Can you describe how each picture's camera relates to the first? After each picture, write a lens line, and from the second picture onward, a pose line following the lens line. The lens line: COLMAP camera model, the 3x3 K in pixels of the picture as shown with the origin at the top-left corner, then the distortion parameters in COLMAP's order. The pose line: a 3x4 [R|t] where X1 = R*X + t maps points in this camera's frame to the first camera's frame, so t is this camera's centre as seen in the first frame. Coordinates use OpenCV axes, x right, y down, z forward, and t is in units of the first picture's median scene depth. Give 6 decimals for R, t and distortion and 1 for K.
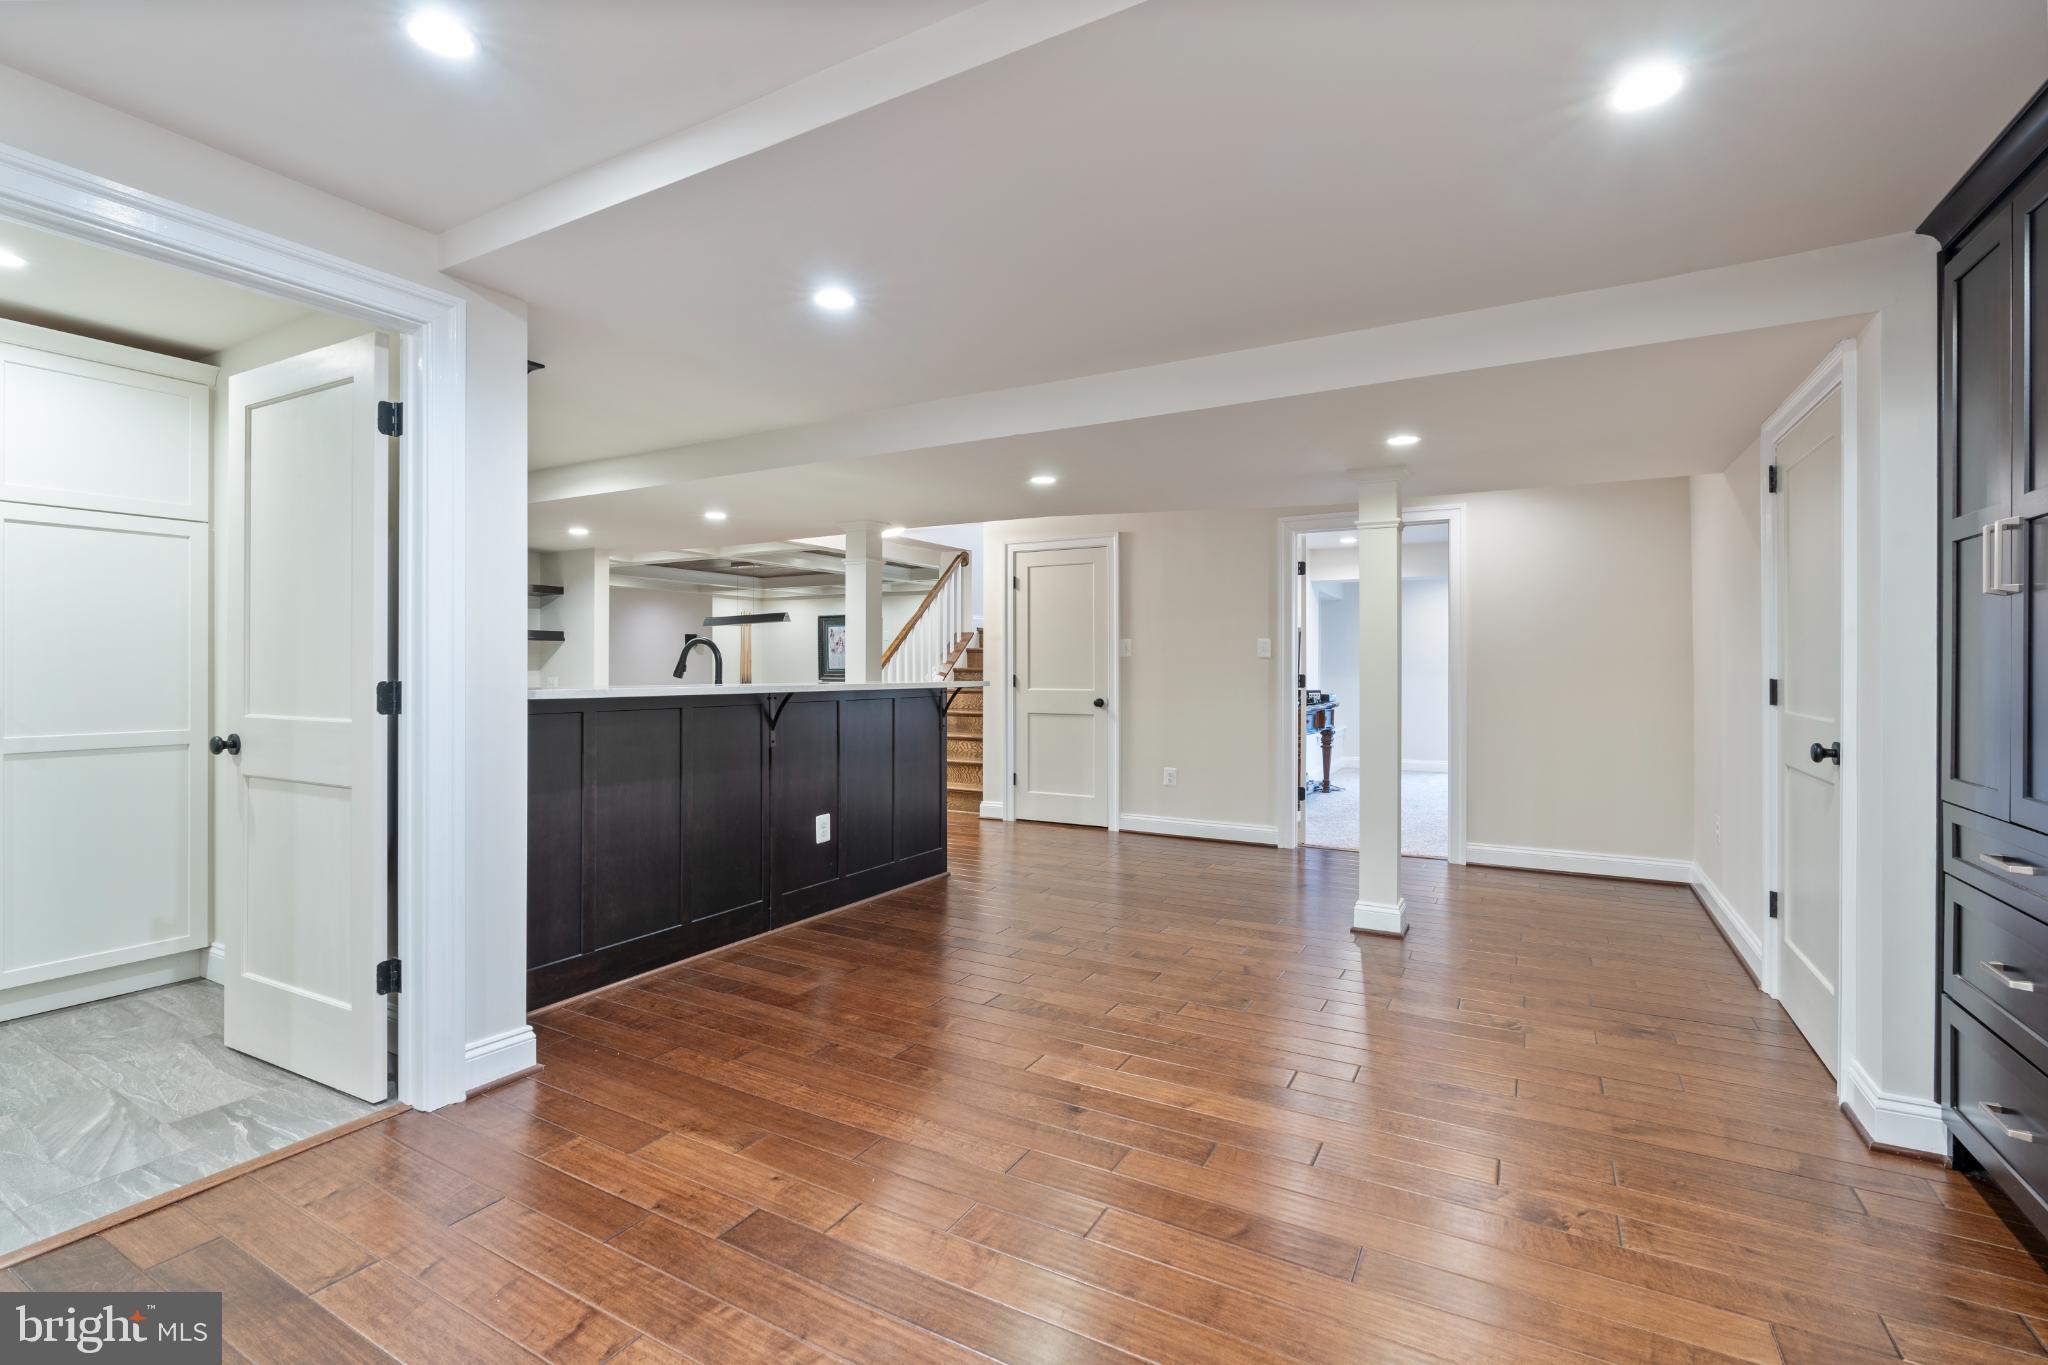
lens RADIAL K [[926.0, 0, 1020.7], [0, 926.0, 670.0], [0, 0, 1]] dist [-0.007603, 0.002716]
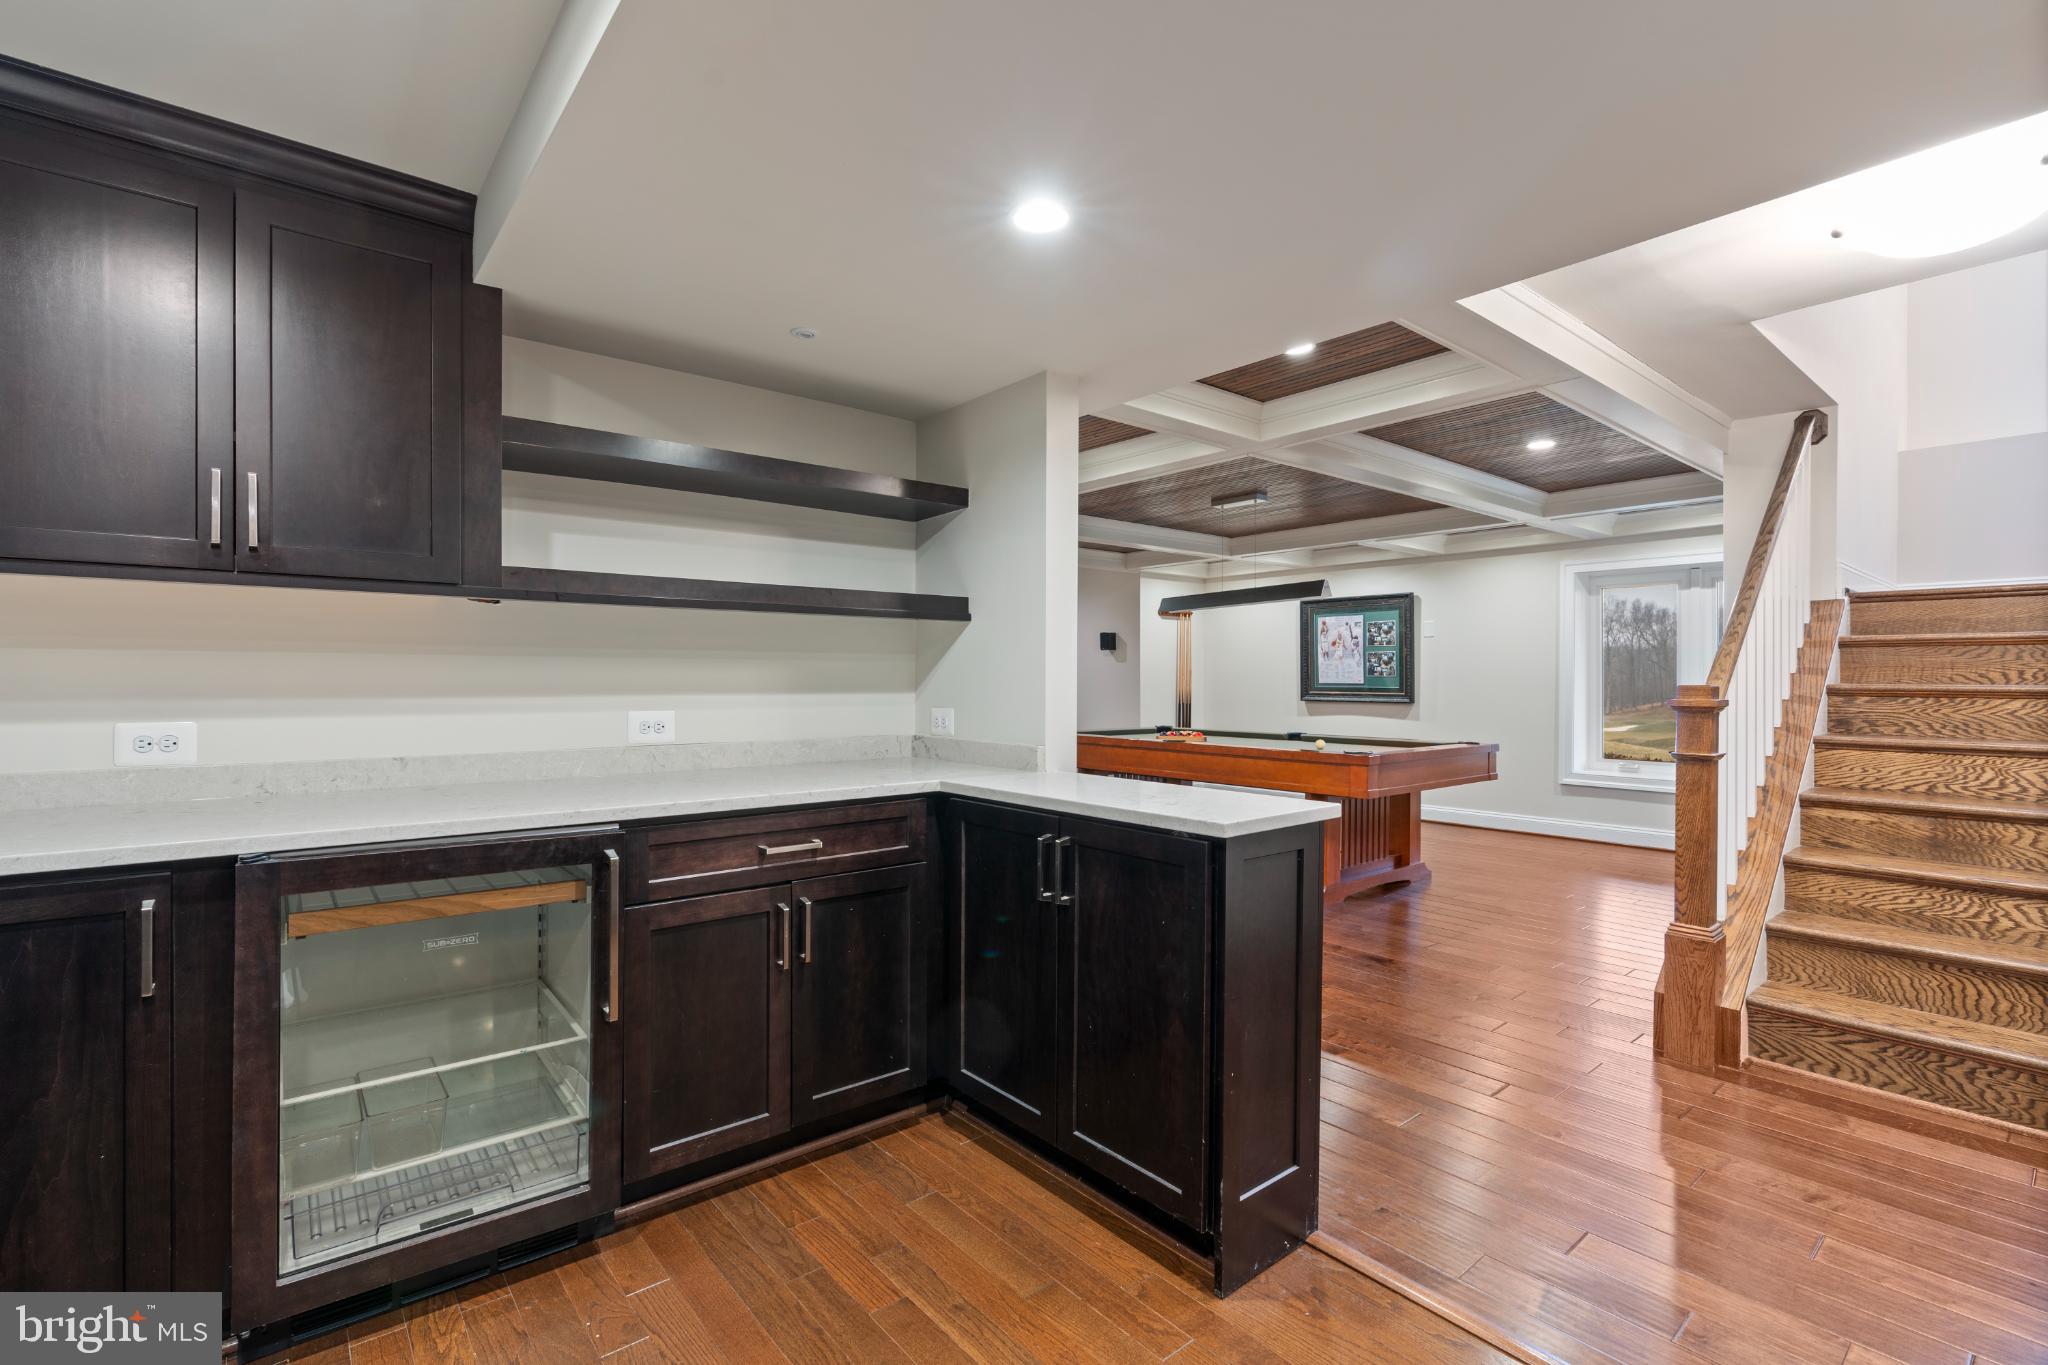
lens RADIAL K [[926.0, 0, 1008.4], [0, 926.0, 681.4], [0, 0, 1]] dist [-0.007603, 0.002716]
pose [[0.931726, 0.001481, -0.363159, -0.279761], [-0.001584, 0.999999, 0.000014, -0.003853], [0.363158, 0.000562, 0.931727, 0.531130]]
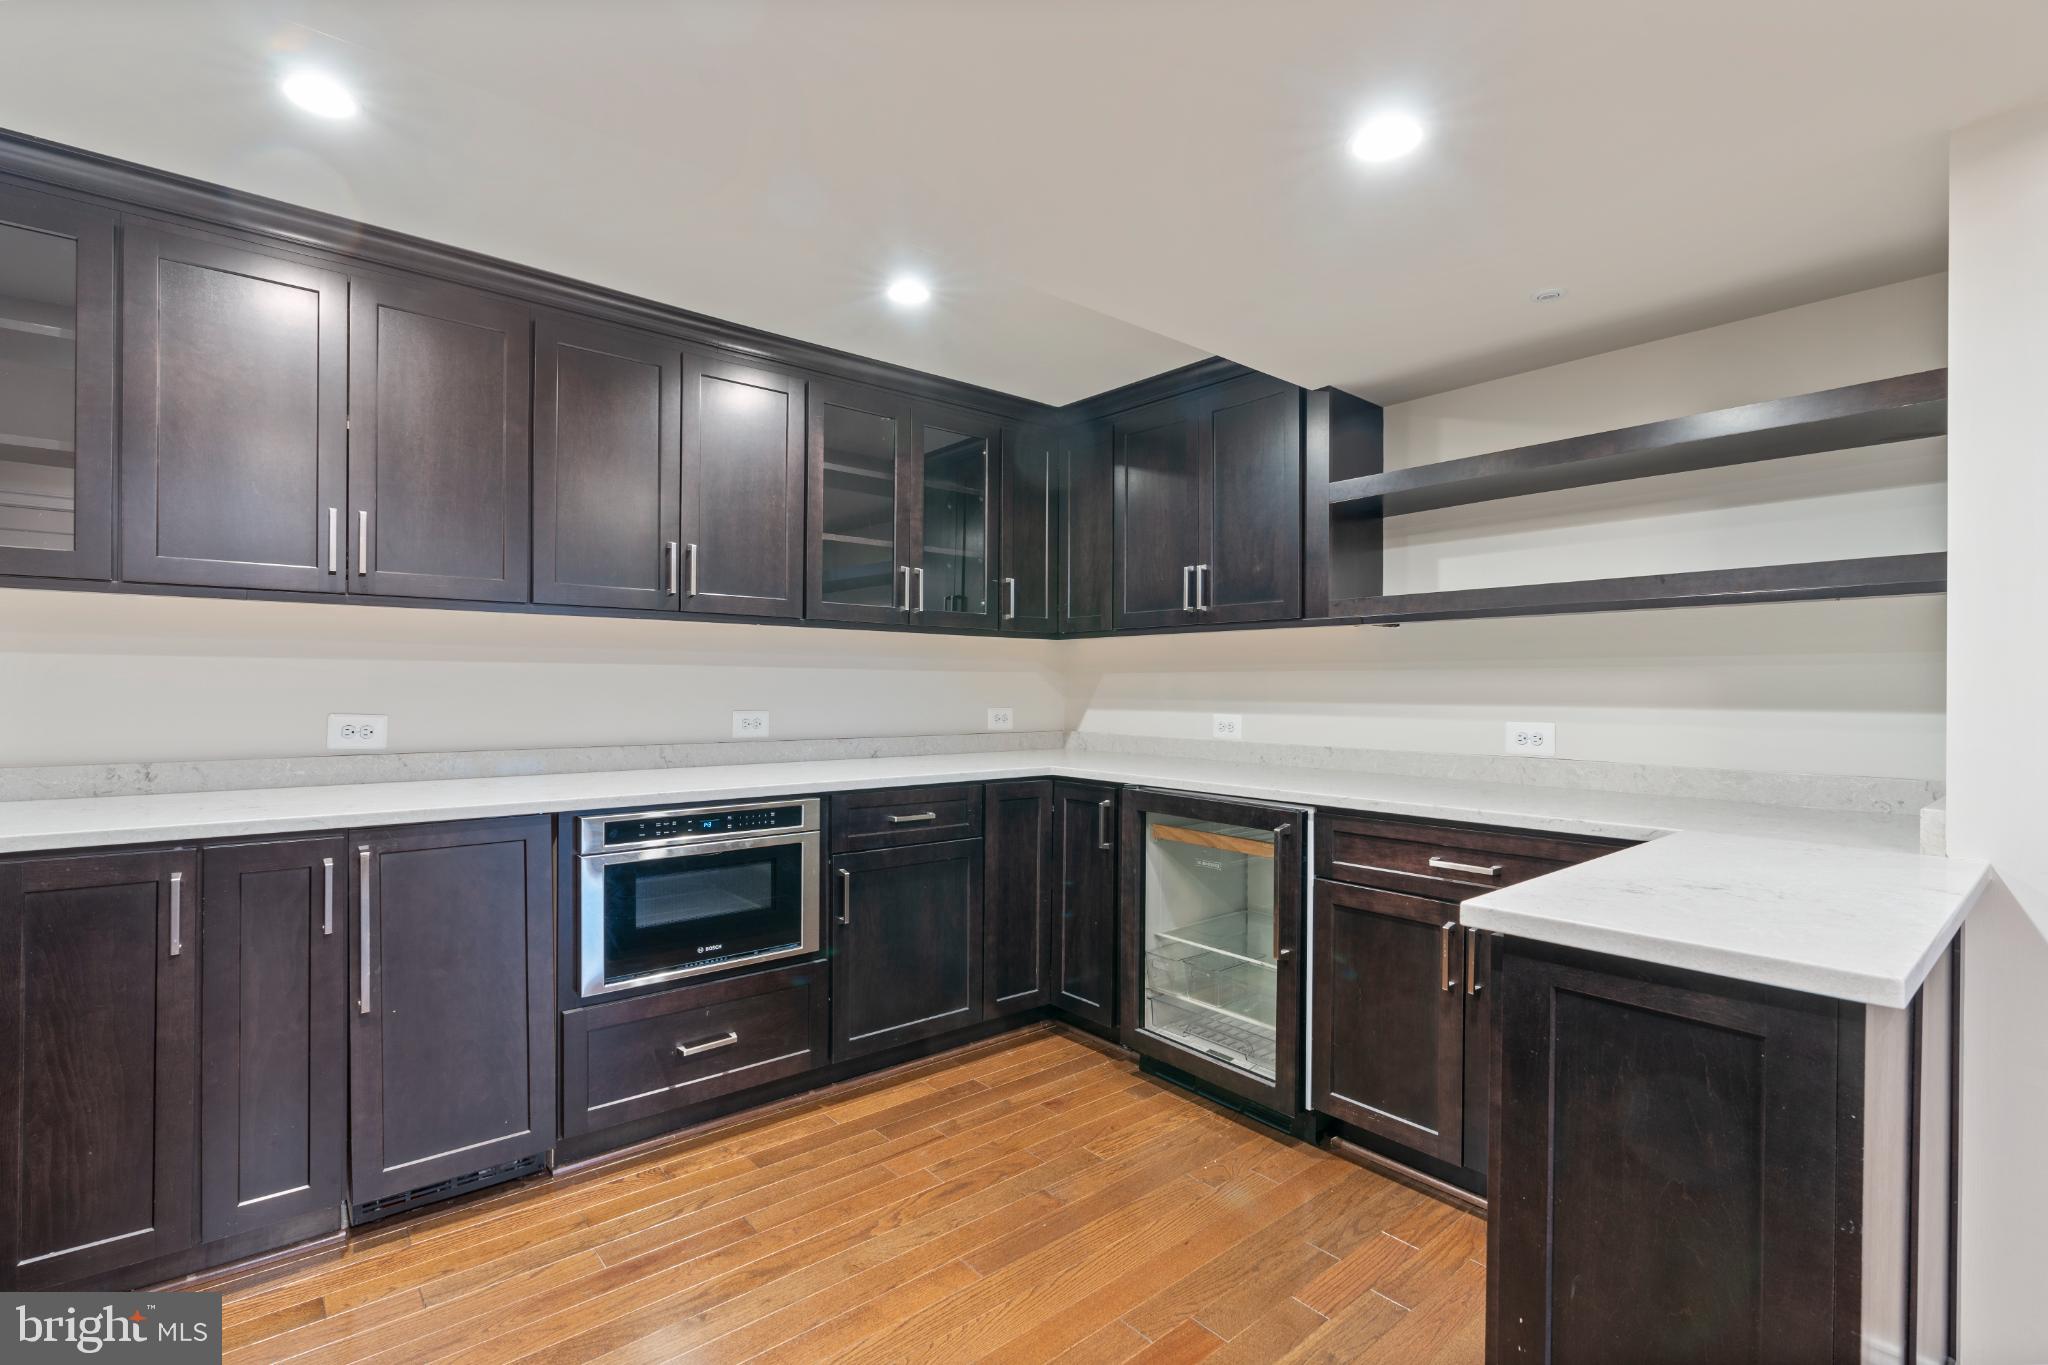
lens RADIAL K [[926.0, 0, 1016.0], [0, 926.0, 684.5], [0, 0, 1]] dist [-0.007603, 0.002716]
pose [[-0.351144, -0.007721, -0.936290, -0.150546], [-0.009426, 0.999944, -0.004711, -0.003108], [0.936274, 0.007171, -0.351197, 0.739953]]
